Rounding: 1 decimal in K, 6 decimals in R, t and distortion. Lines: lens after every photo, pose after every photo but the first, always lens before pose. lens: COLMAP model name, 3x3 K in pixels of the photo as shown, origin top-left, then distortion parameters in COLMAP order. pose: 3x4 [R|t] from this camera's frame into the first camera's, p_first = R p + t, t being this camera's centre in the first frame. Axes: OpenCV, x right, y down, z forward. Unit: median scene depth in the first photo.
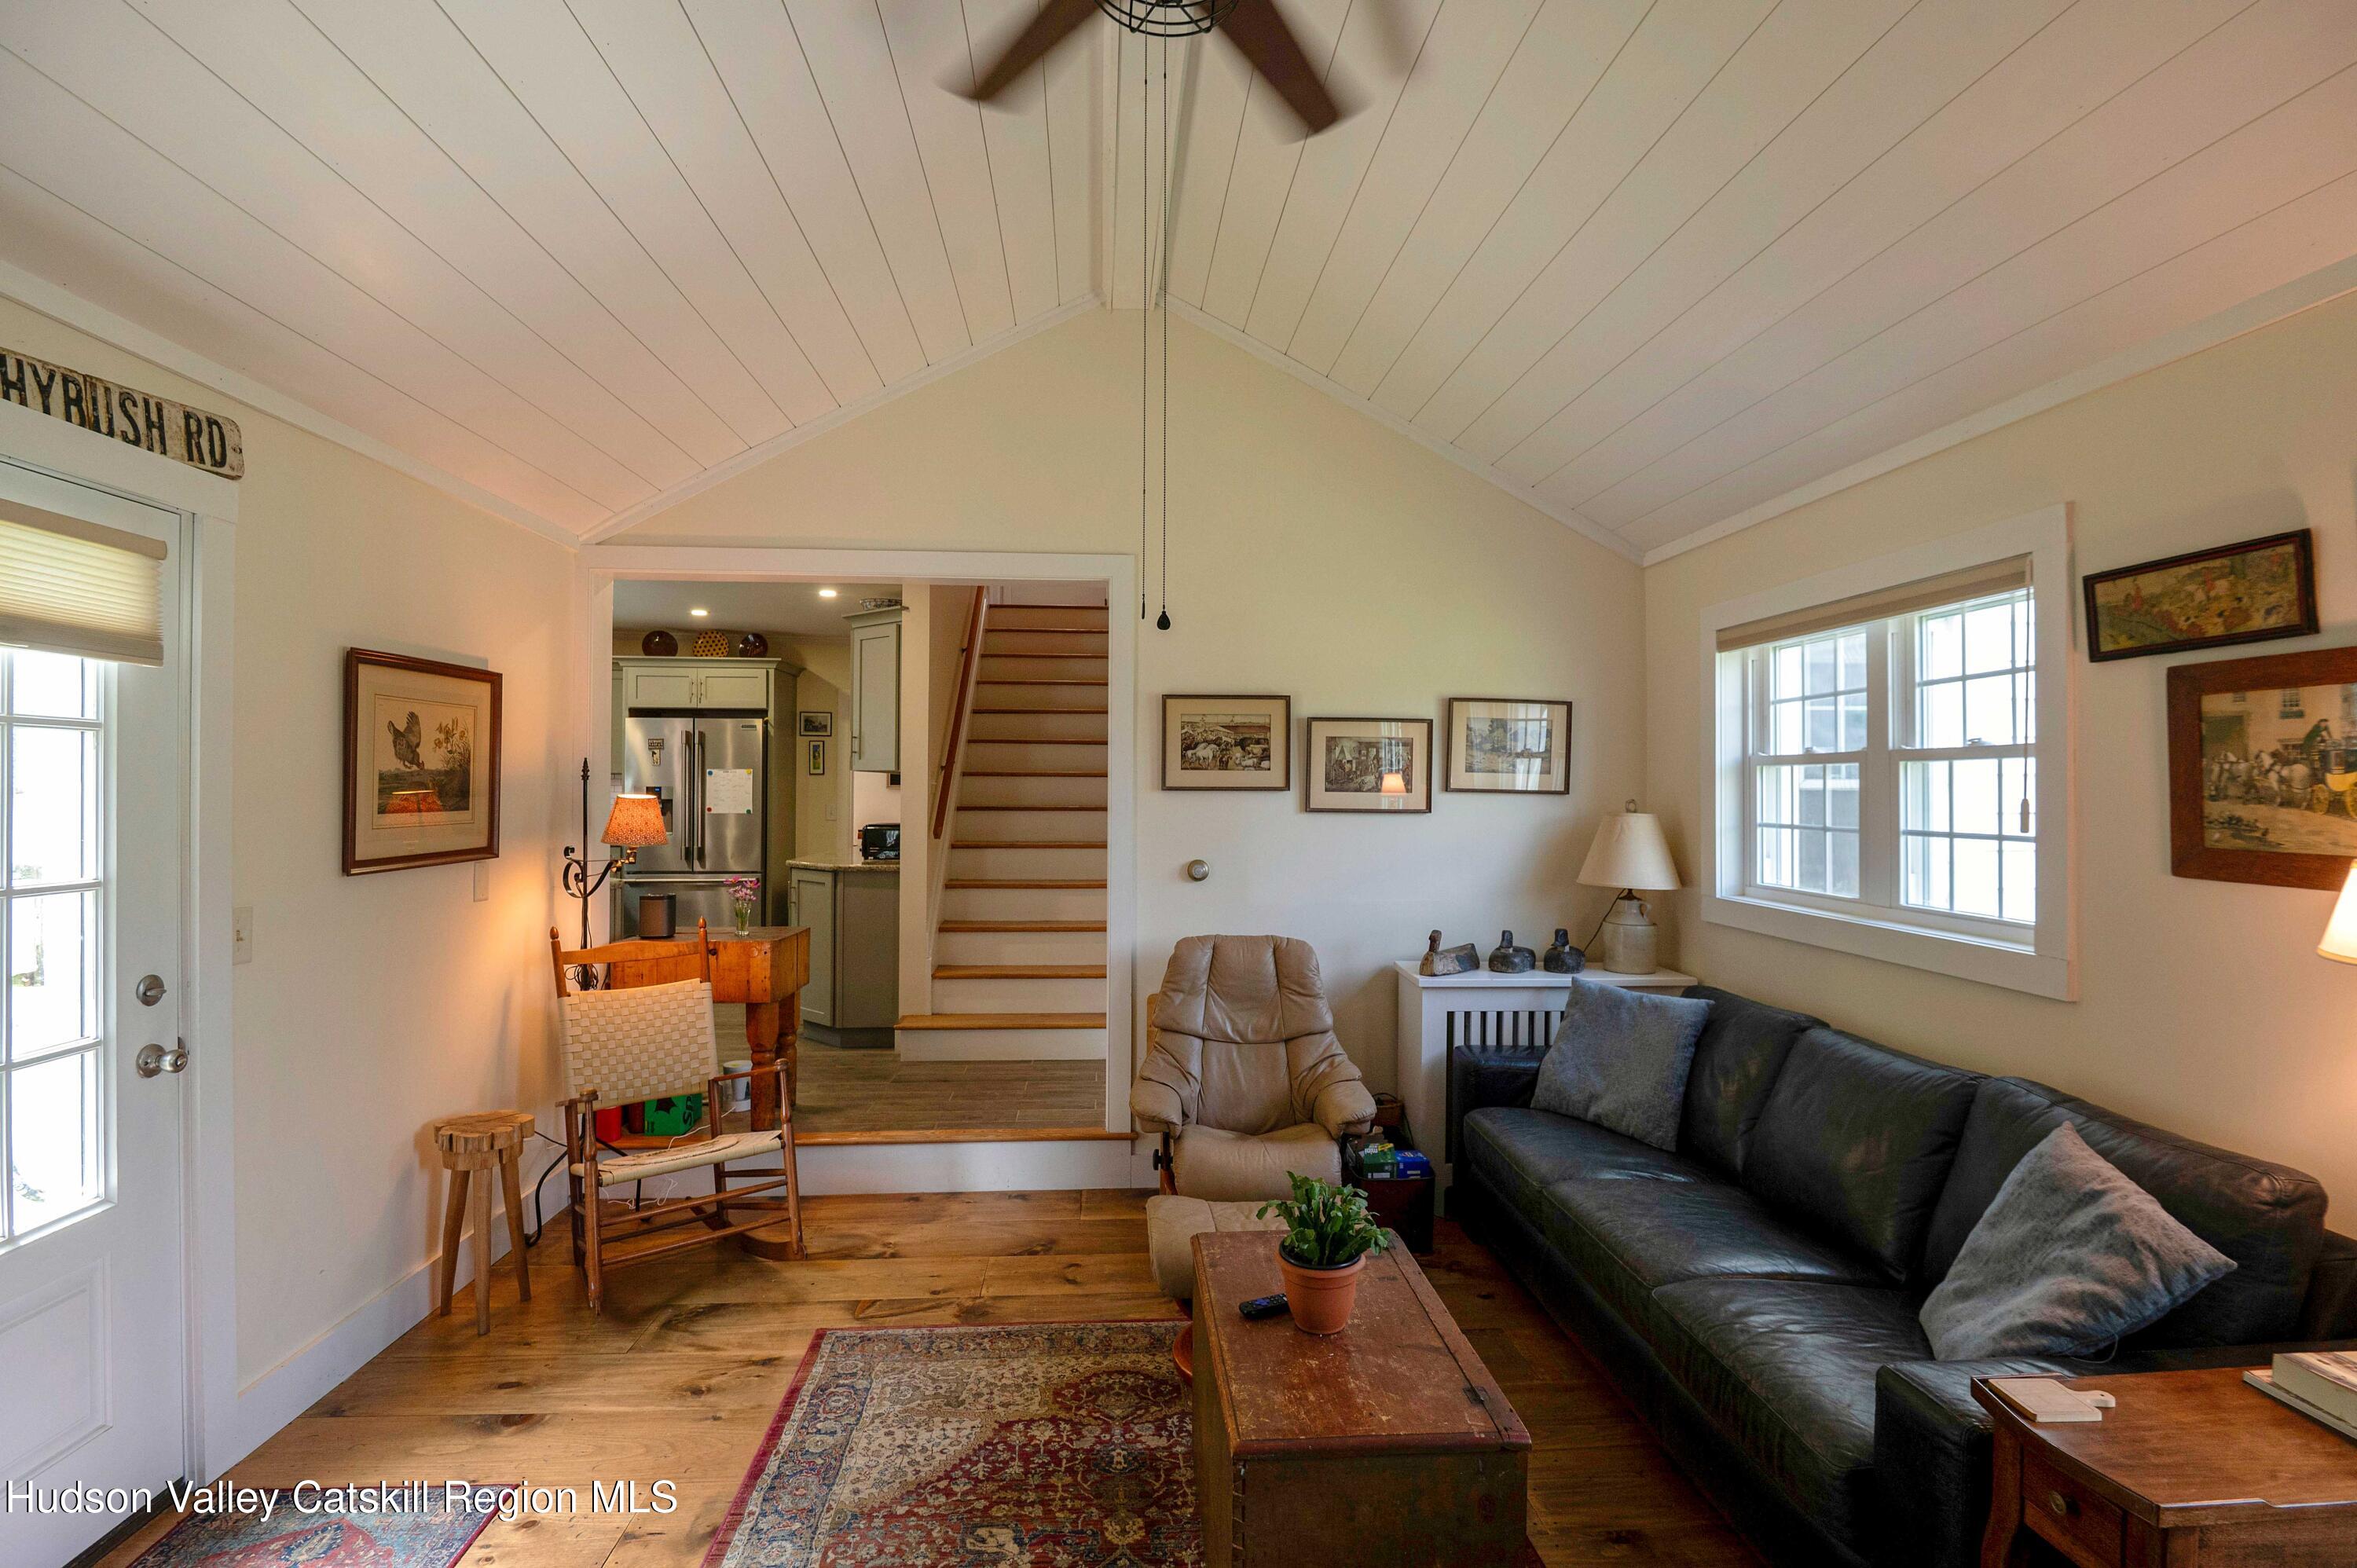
lens RADIAL K [[1117.6, 0, 1162.9], [0, 1117.6, 779.5], [0, 0, 1]] dist [-0.009906, -0.001931]
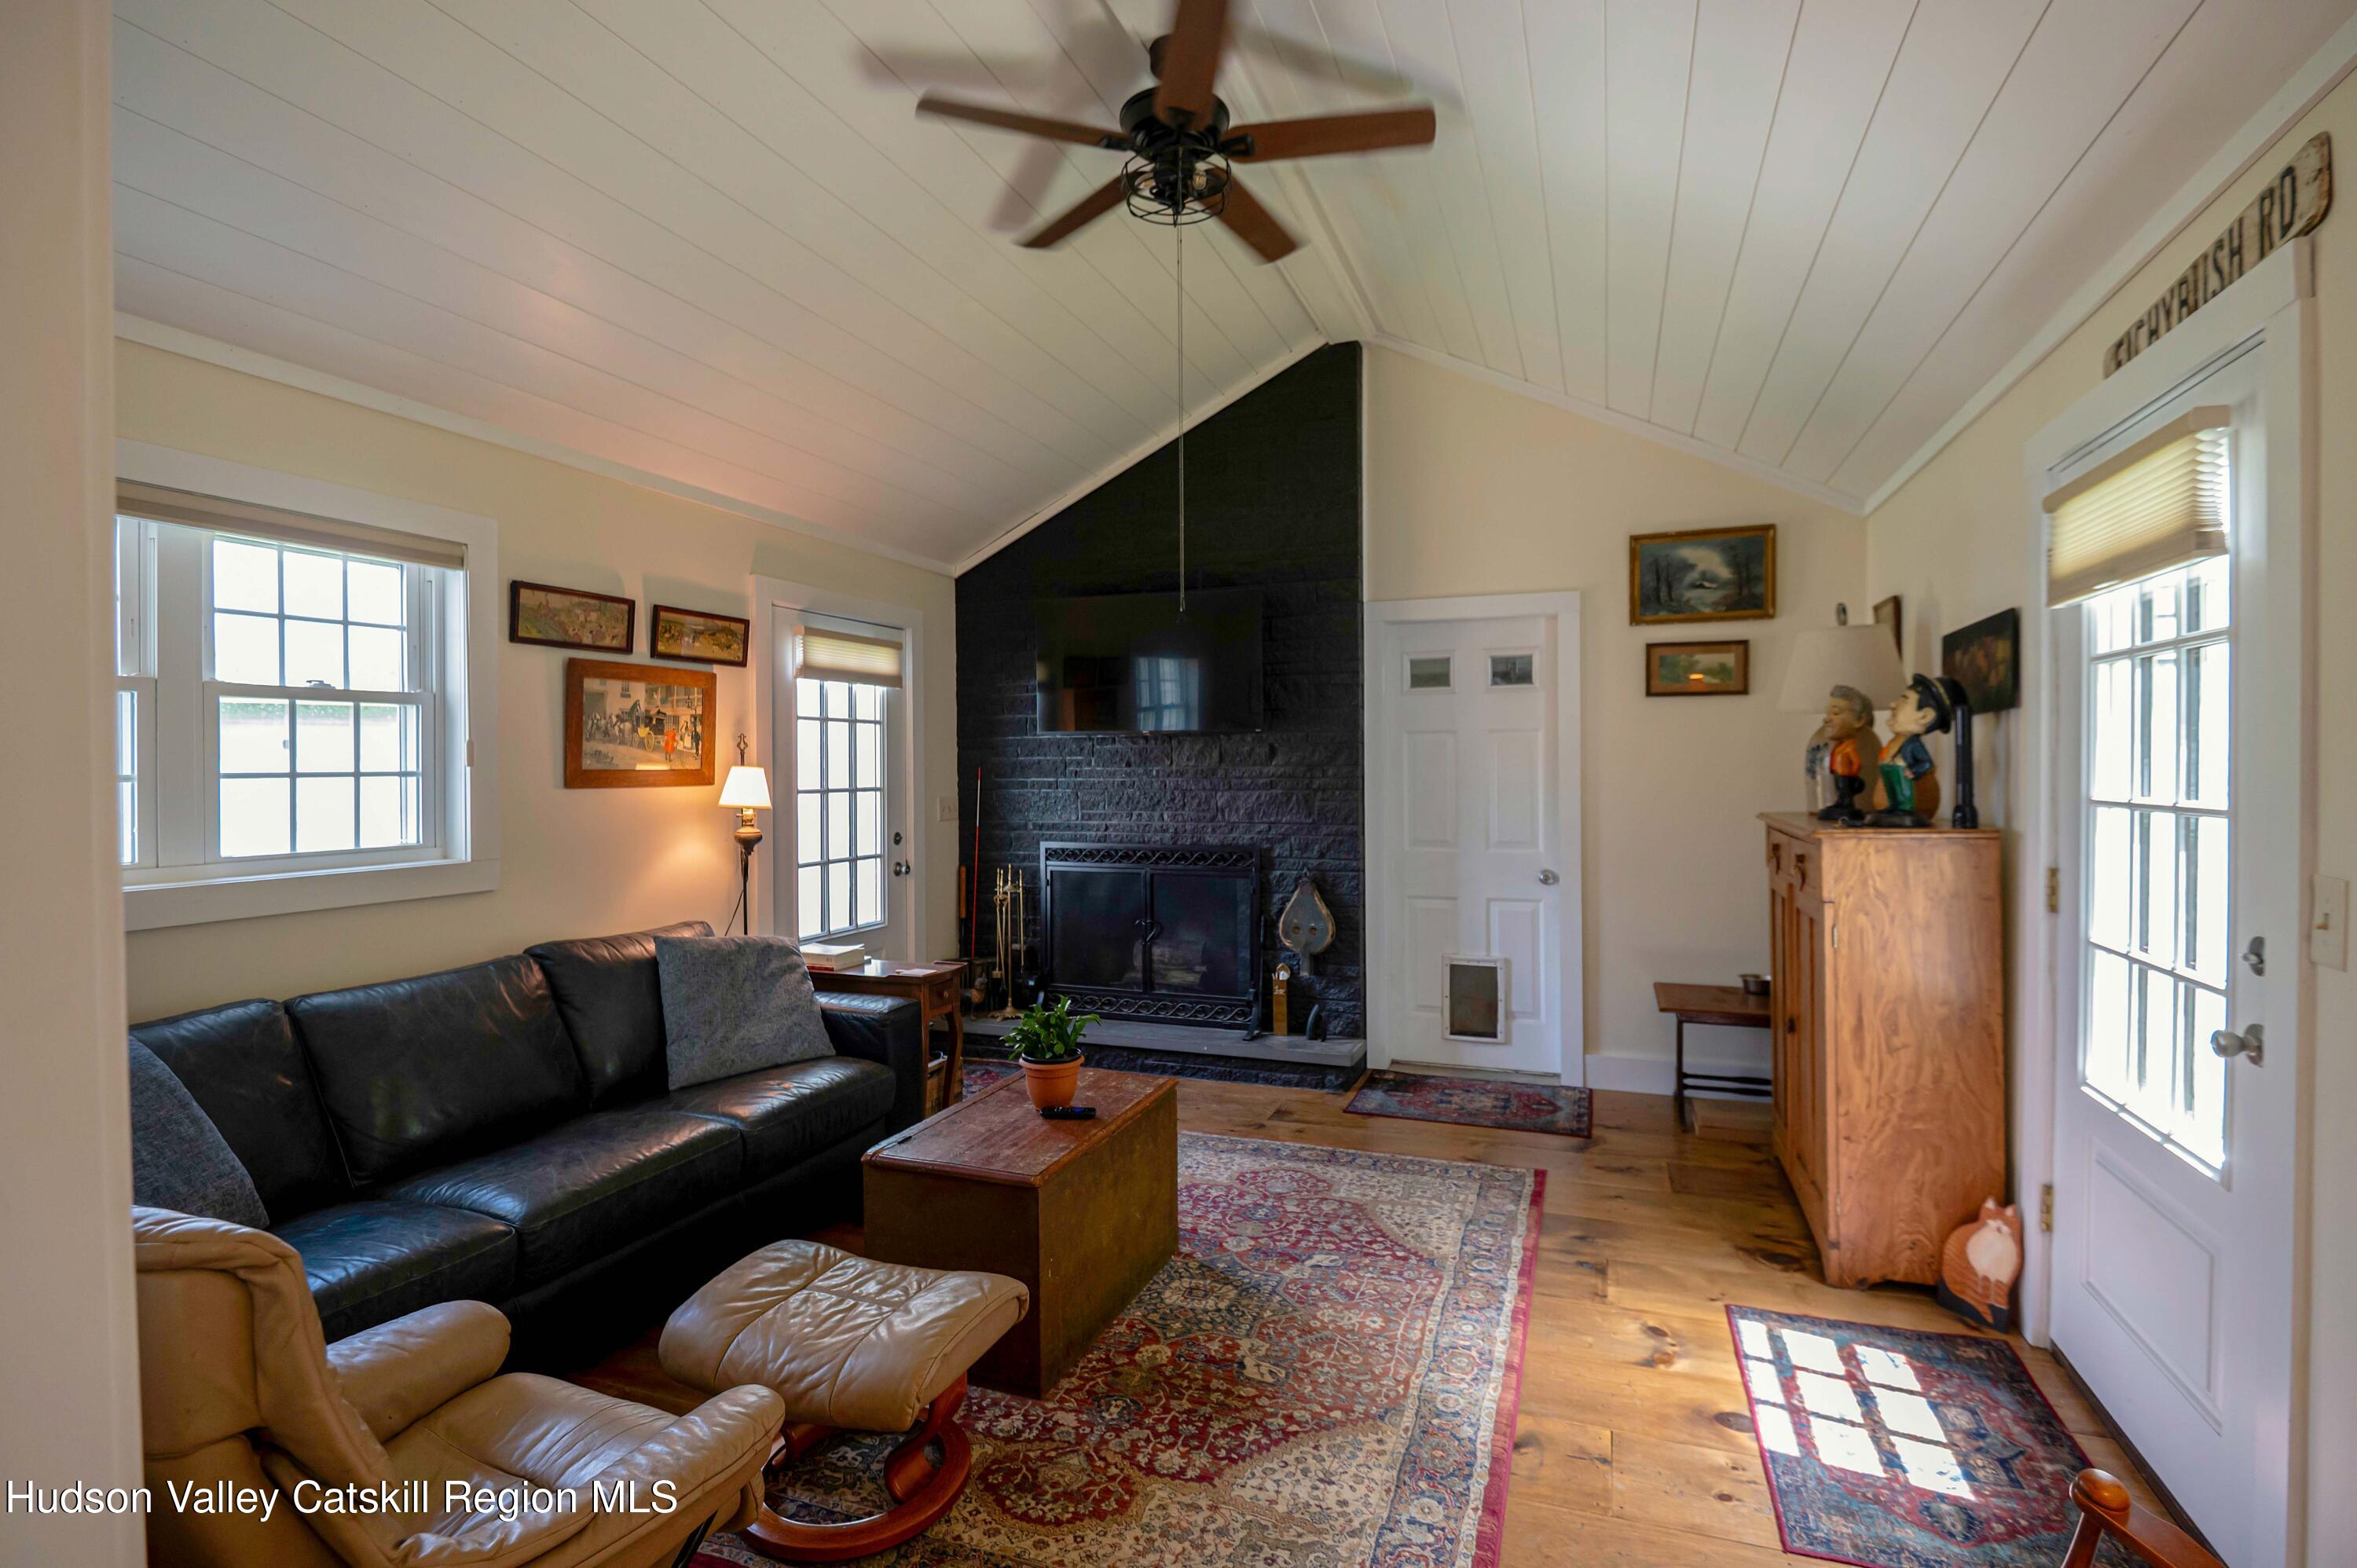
lens RADIAL K [[1117.6, 0, 1232.8], [0, 1117.6, 760.8], [0, 0, 1]] dist [-0.009906, -0.001931]
pose [[-0.928976, 0.008369, 0.370044, -0.505544], [0.004925, 0.999935, -0.010249, 0.060696], [-0.370106, -0.007699, -0.928958, 1.897793]]
